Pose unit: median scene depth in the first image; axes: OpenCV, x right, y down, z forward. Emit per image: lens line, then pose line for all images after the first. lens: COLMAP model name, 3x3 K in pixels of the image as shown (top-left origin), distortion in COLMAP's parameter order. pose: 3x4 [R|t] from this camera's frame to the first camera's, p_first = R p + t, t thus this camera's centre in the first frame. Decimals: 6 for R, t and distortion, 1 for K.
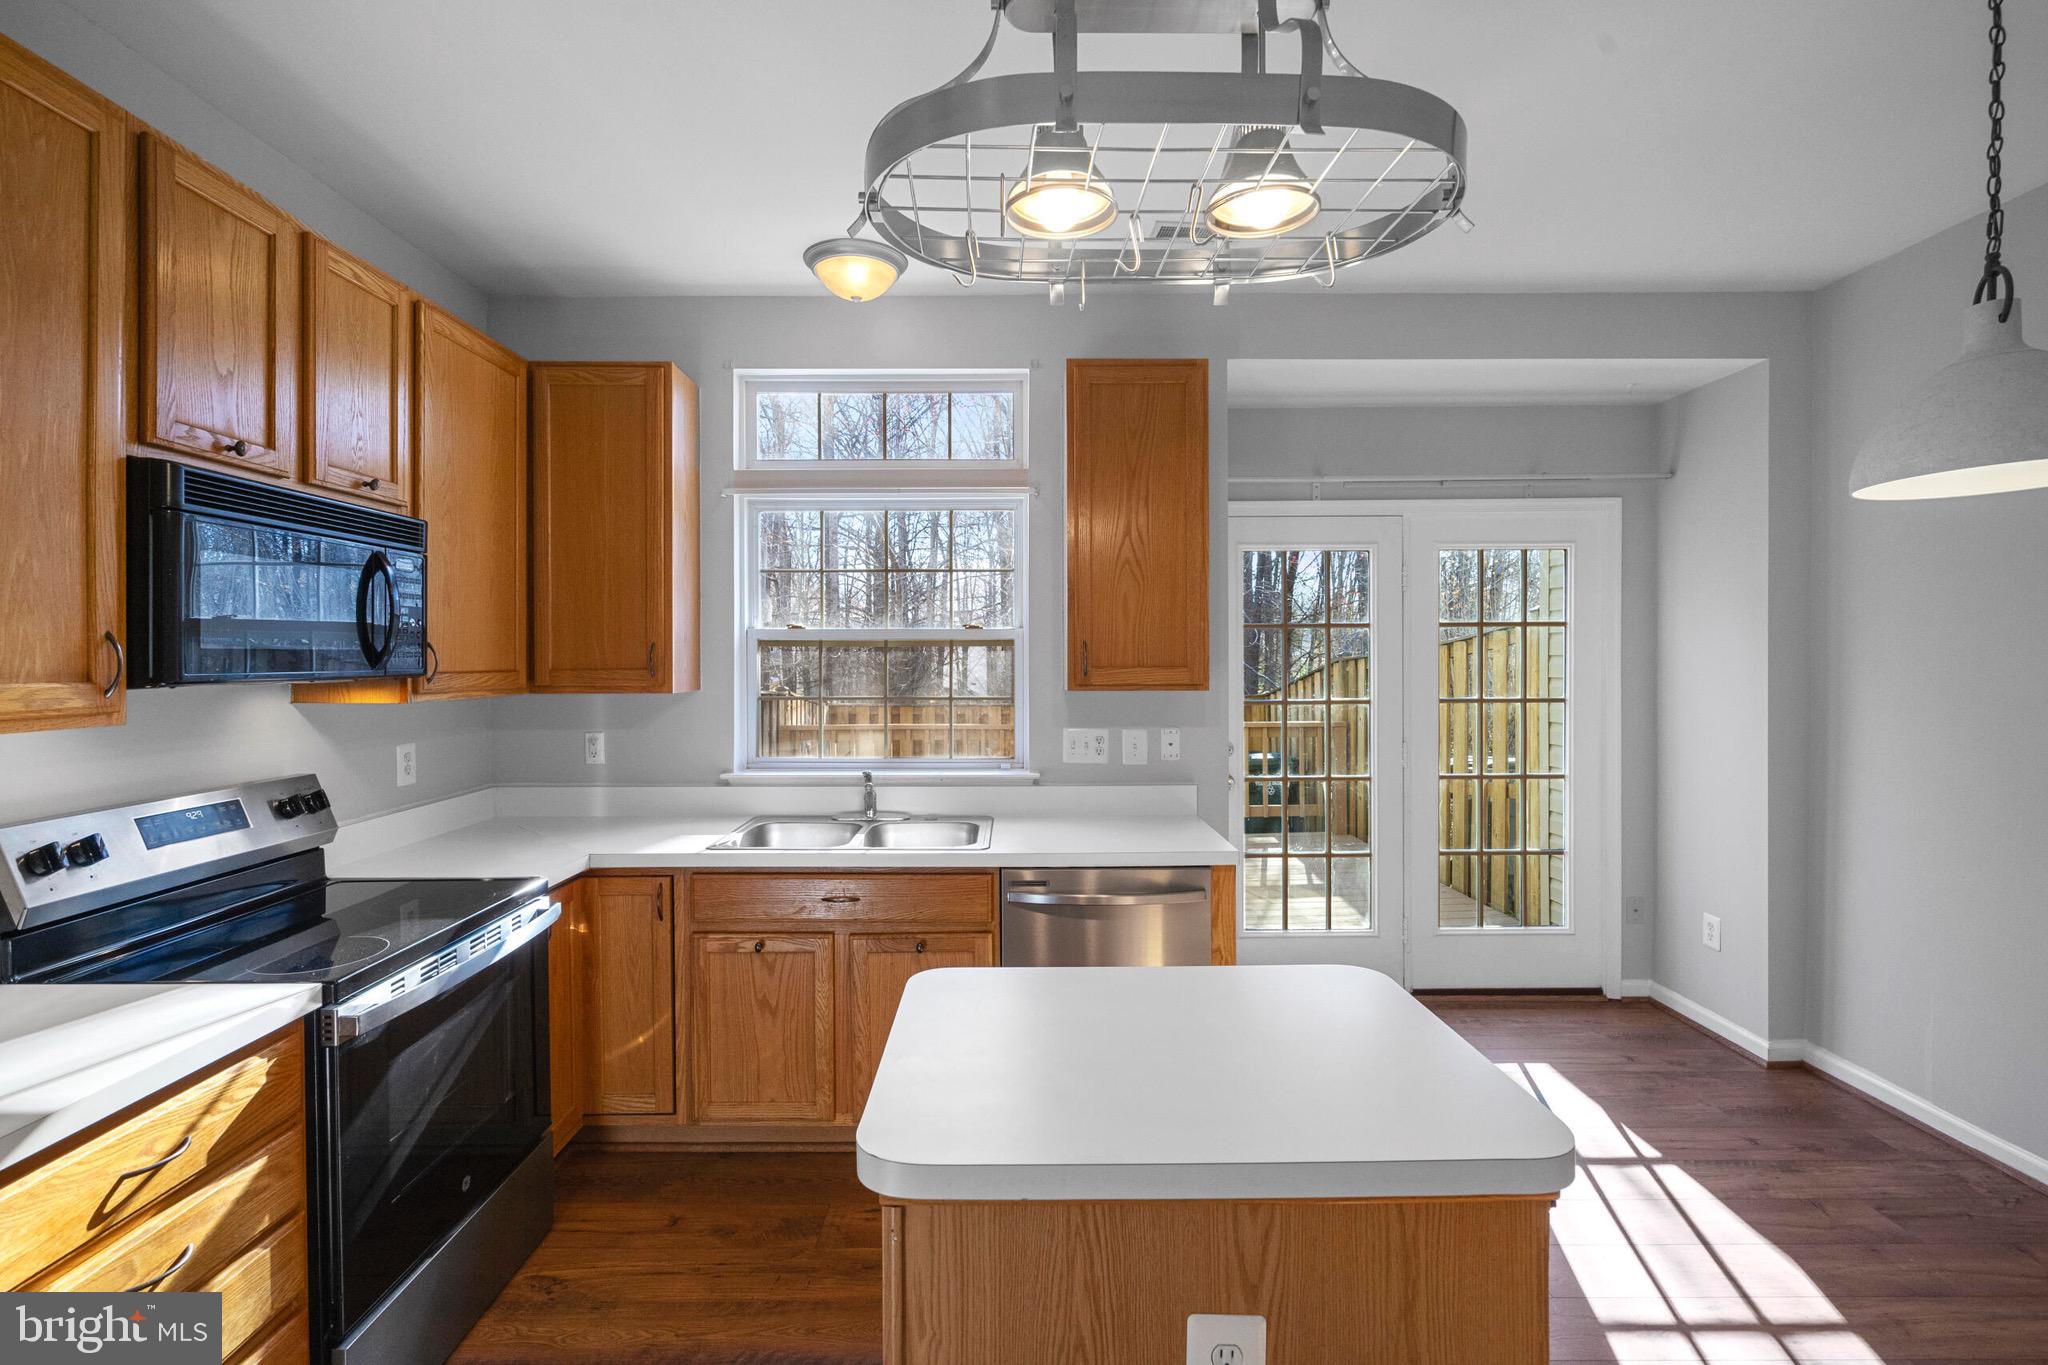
lens RADIAL K [[936.9, 0, 1019.8], [0, 936.9, 665.4], [0, 0, 1]] dist [-0.005612, 0.002404]
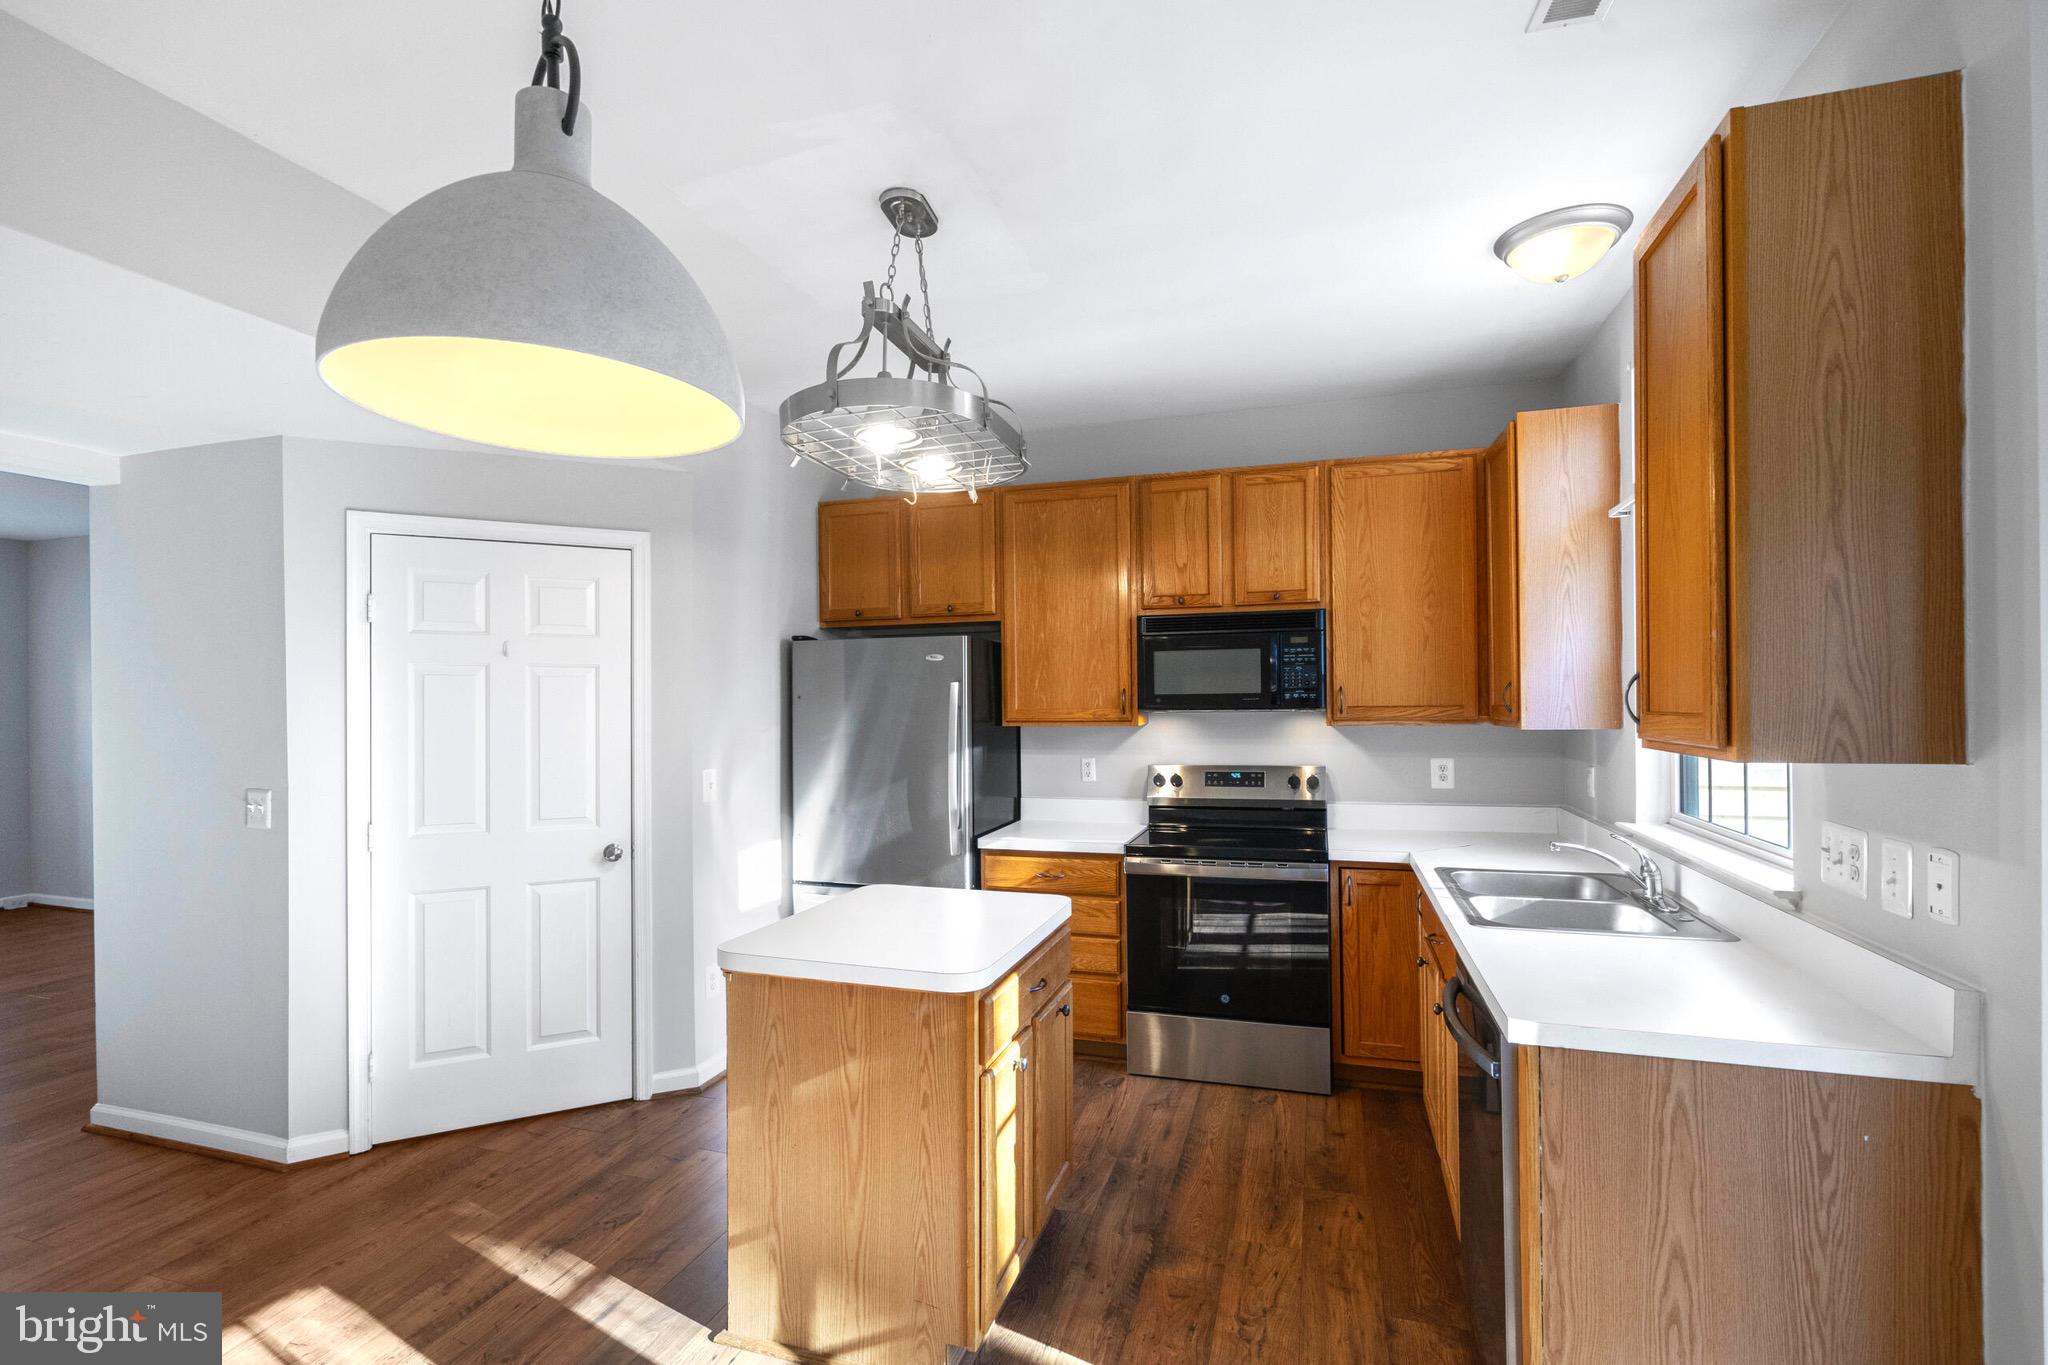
lens RADIAL K [[936.9, 0, 976.9], [0, 936.9, 701.6], [0, 0, 1]] dist [-0.005612, 0.002404]
pose [[-0.333302, 0.007859, -0.942787, 0.842823], [0.002768, 0.999969, 0.007357, -0.011136], [0.942816, -0.000157, -0.333314, 0.798758]]
